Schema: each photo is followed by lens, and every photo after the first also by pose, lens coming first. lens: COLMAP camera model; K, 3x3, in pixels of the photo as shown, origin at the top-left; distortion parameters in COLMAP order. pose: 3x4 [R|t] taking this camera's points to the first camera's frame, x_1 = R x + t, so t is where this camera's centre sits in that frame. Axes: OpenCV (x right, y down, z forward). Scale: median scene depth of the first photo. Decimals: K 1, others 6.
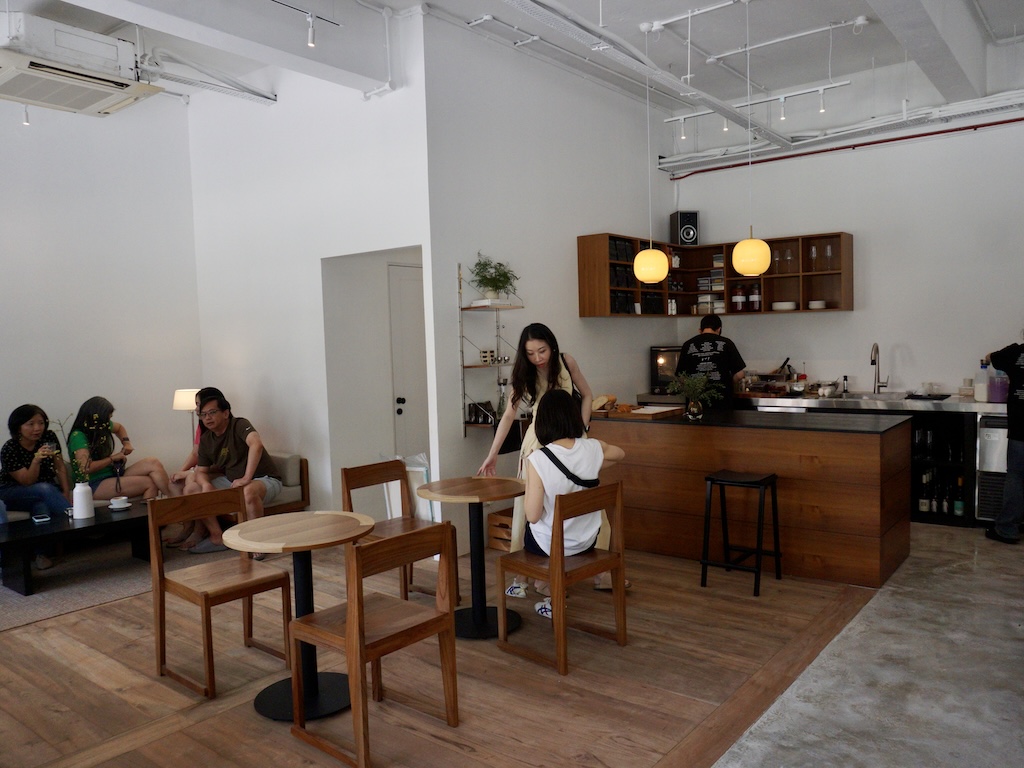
lens RADIAL K [[834.9, 0, 512.0], [0, 834.9, 384.0], [0, 0, 1]] dist [-0.046453, -0.003775]
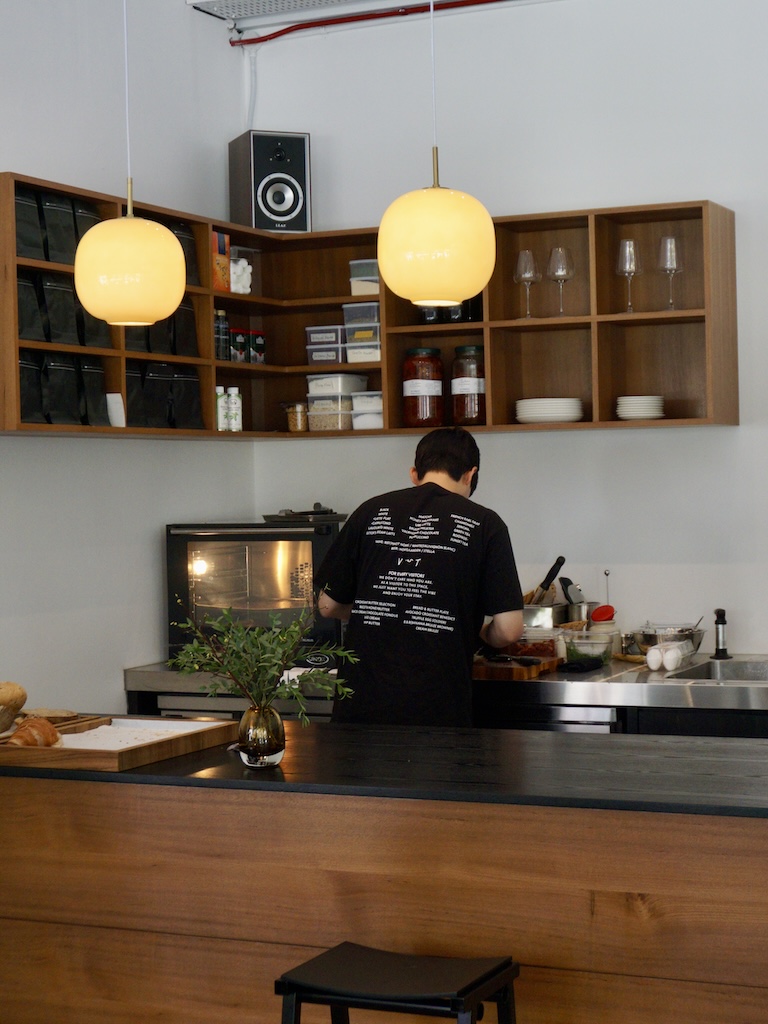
lens RADIAL K [[1868.8, 0, 383.5], [0, 1868.8, 459.1], [0, 0, 1]] dist [-0.019725, -0.197430]
pose [[0.977369, 0.009688, 0.211321, 0.094746], [0.006056, 0.997260, -0.073727, -0.016026], [-0.211456, 0.073339, 0.974632, 0.253608]]
